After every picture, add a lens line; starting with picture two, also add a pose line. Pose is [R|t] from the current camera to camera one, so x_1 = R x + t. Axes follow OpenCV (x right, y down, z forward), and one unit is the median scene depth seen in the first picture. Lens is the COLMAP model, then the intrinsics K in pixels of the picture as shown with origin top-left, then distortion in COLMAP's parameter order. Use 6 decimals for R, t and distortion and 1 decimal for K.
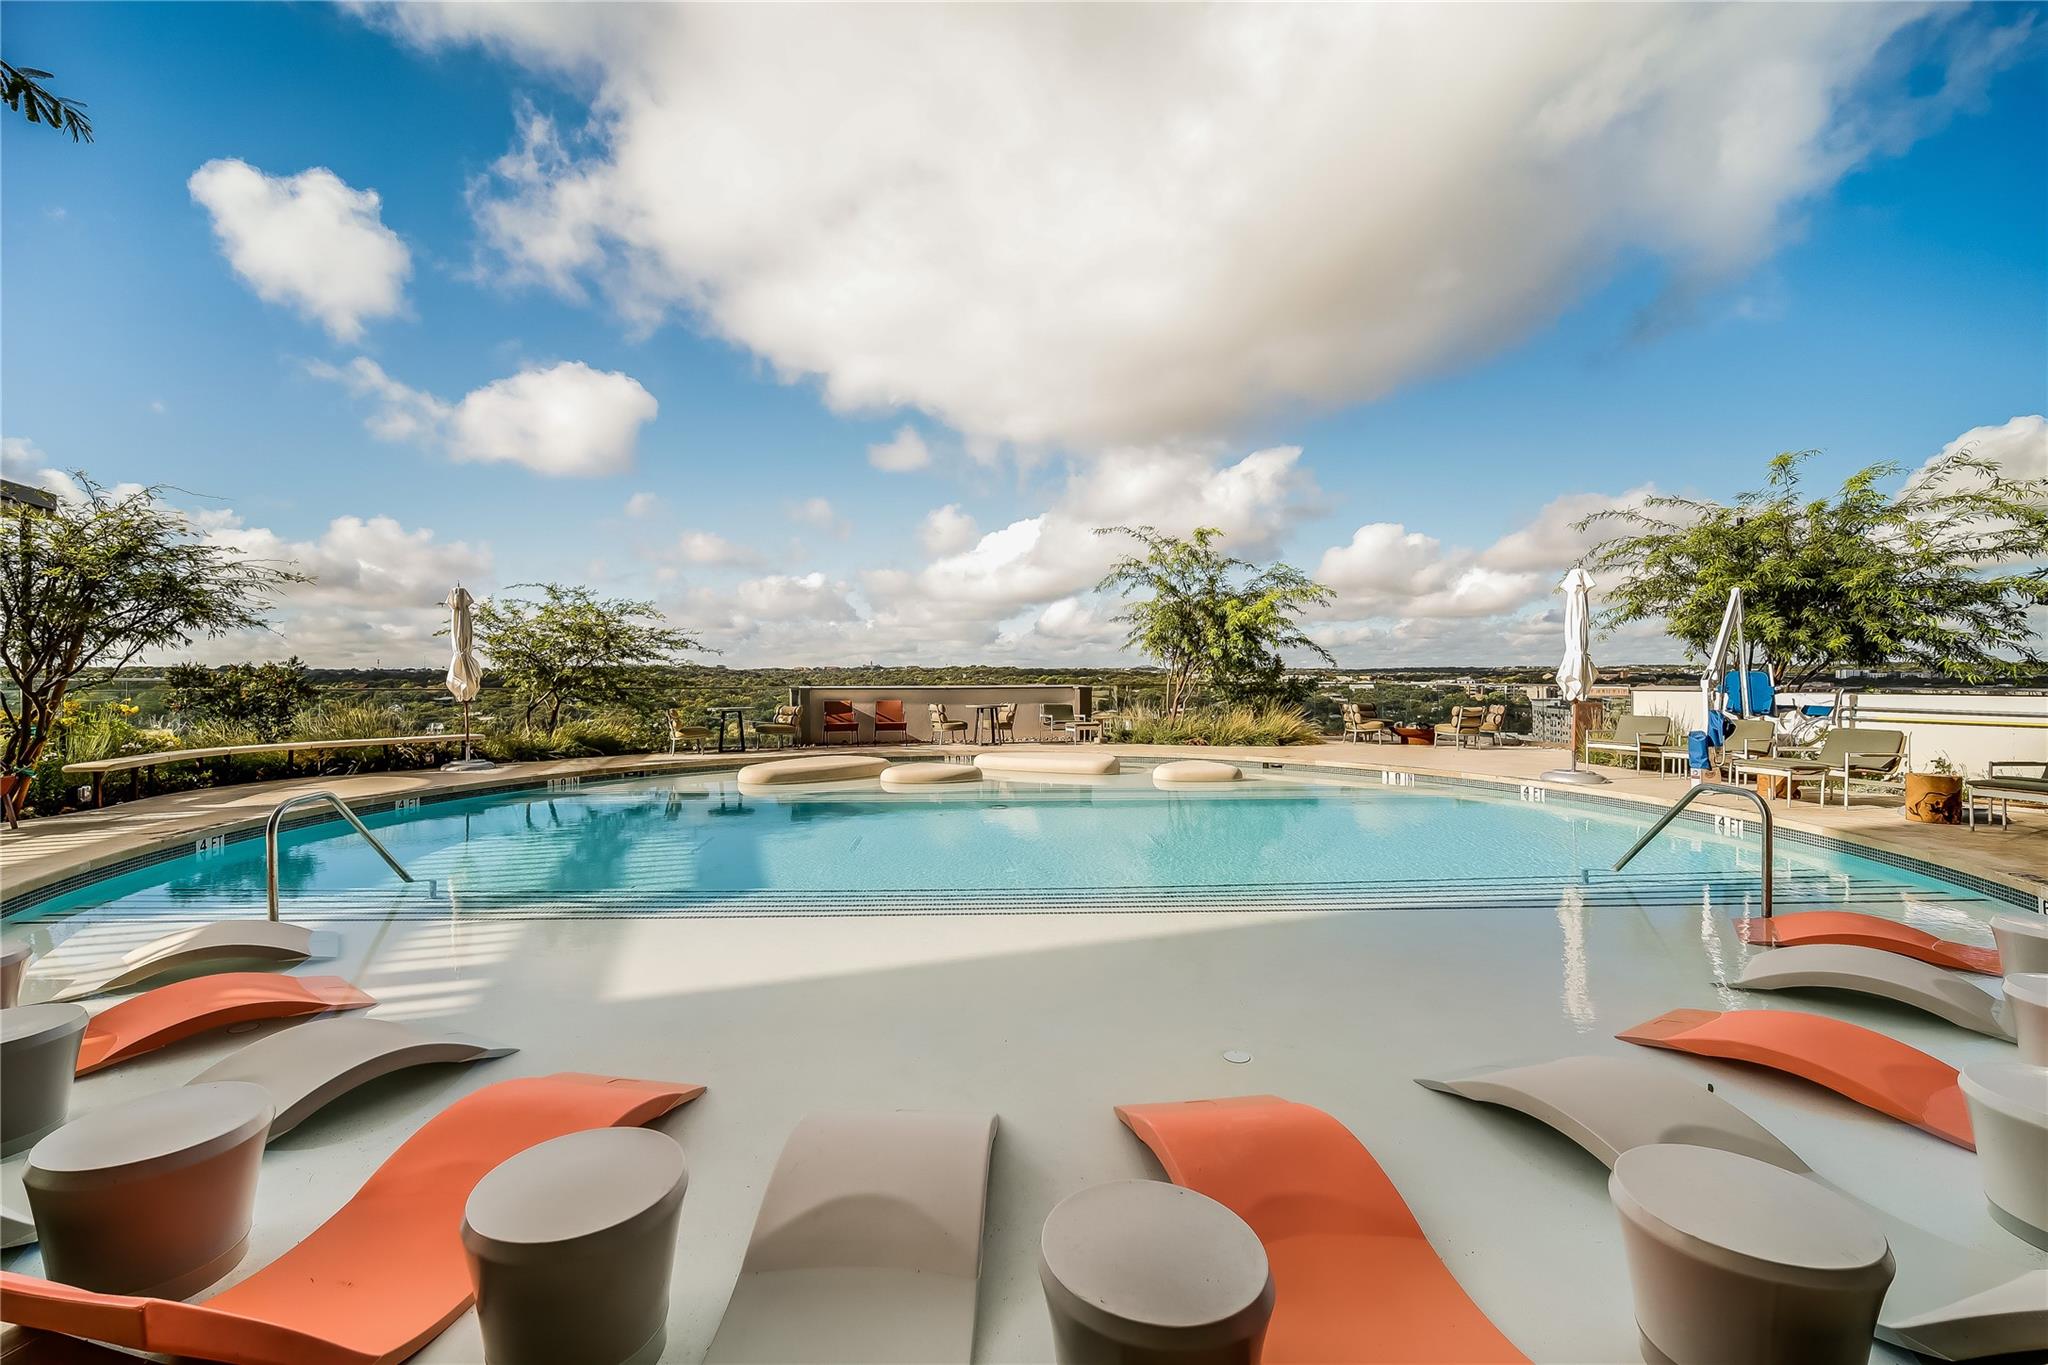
lens RADIAL K [[843.6, 0, 1018.1], [0, 843.6, 691.2], [0, 0, 1]] dist [0.000429, 0.000089]
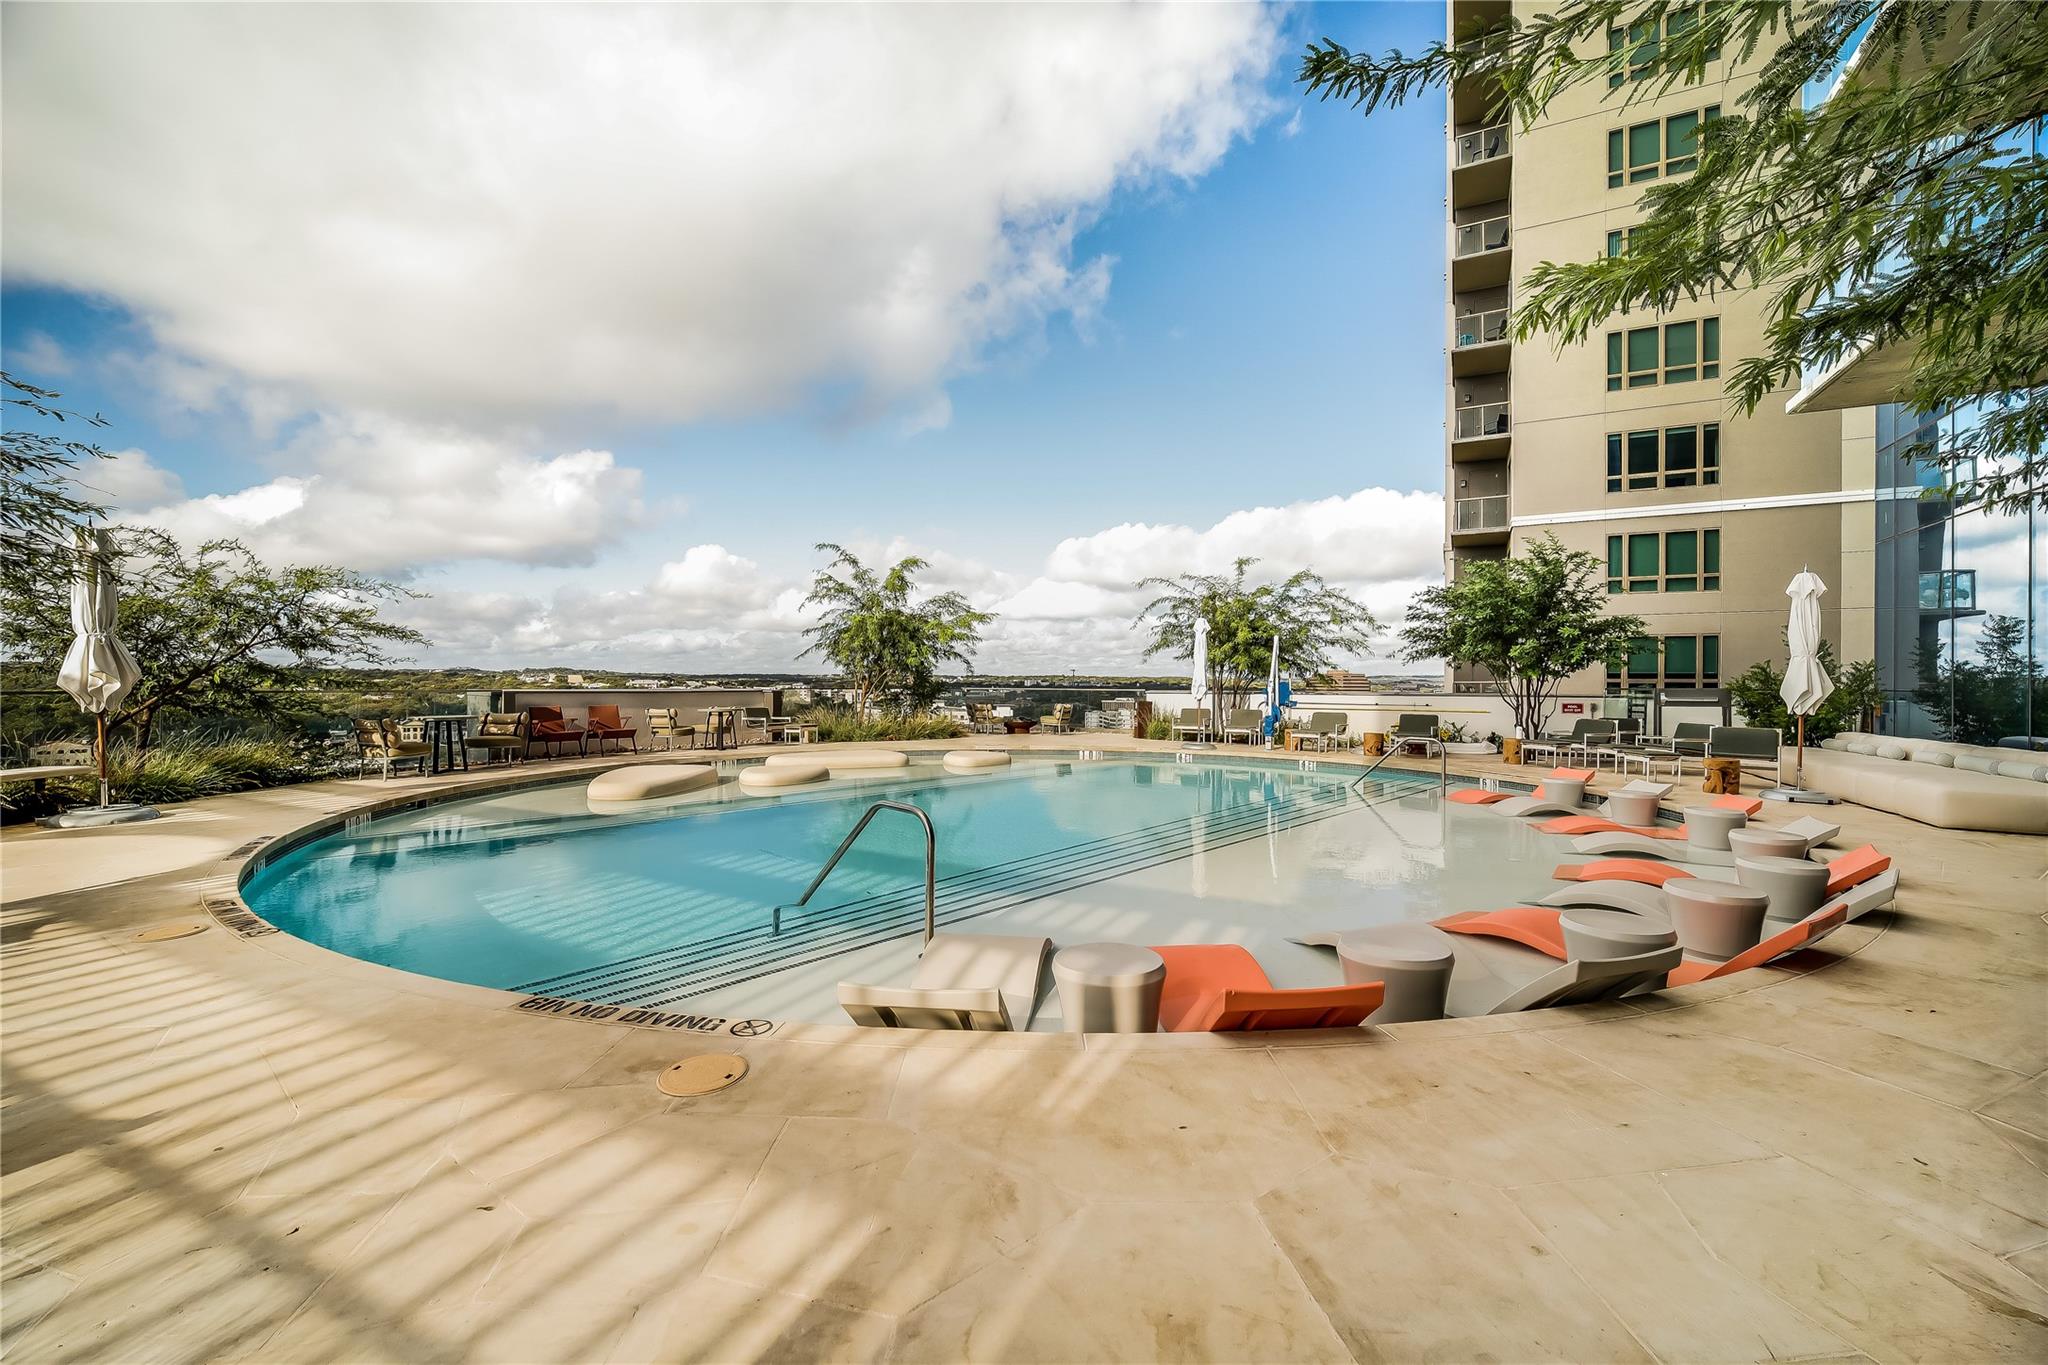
lens RADIAL K [[830.2, 0, 912.5], [0, 830.2, 689.1], [0, 0, 1]] dist [0.000656, 0.000058]
pose [[0.750872, 0.000963, 0.660447, -0.490577], [0.004170, 0.999972, -0.006199, -0.000461], [-0.660434, 0.007409, 0.750847, 0.093259]]
